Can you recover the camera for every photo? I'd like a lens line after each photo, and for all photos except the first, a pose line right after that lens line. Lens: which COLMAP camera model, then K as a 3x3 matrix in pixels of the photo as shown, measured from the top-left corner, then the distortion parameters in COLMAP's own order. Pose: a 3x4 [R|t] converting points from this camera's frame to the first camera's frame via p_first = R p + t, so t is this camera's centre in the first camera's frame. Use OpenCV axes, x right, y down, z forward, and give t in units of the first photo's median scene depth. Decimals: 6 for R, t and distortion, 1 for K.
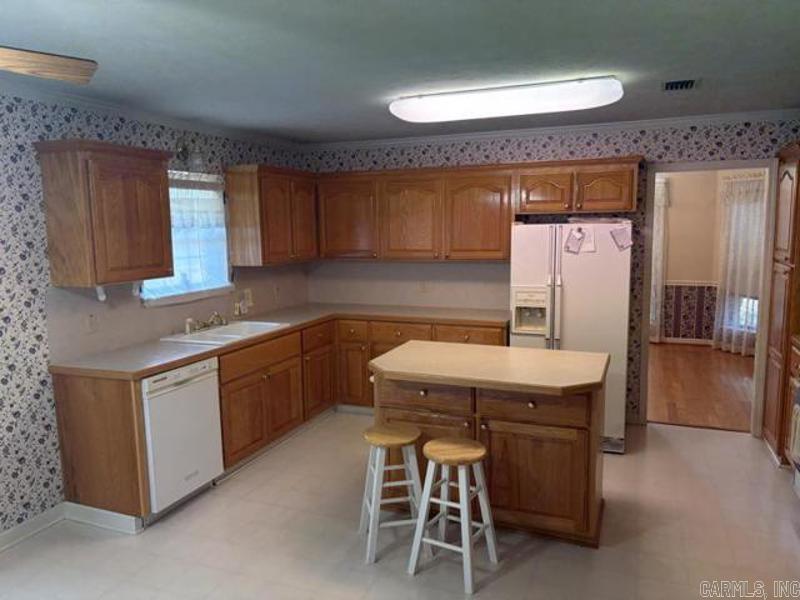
lens RADIAL K [[606.2, 0, 393.7], [0, 606.2, 298.2], [0, 0, 1]] dist [0.032979, -0.039966]
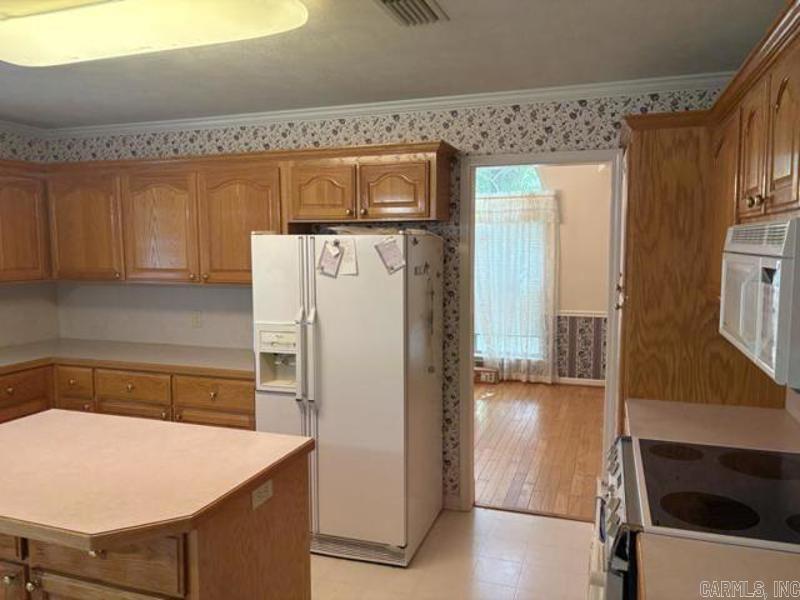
lens RADIAL K [[606.2, 0, 404.9], [0, 606.2, 301.5], [0, 0, 1]] dist [0.032979, -0.039966]
pose [[0.998362, 0.008222, 0.056616, 0.319277], [-0.006448, 0.999485, -0.031443, -0.022932], [-0.056845, 0.031026, 0.997901, 0.287187]]
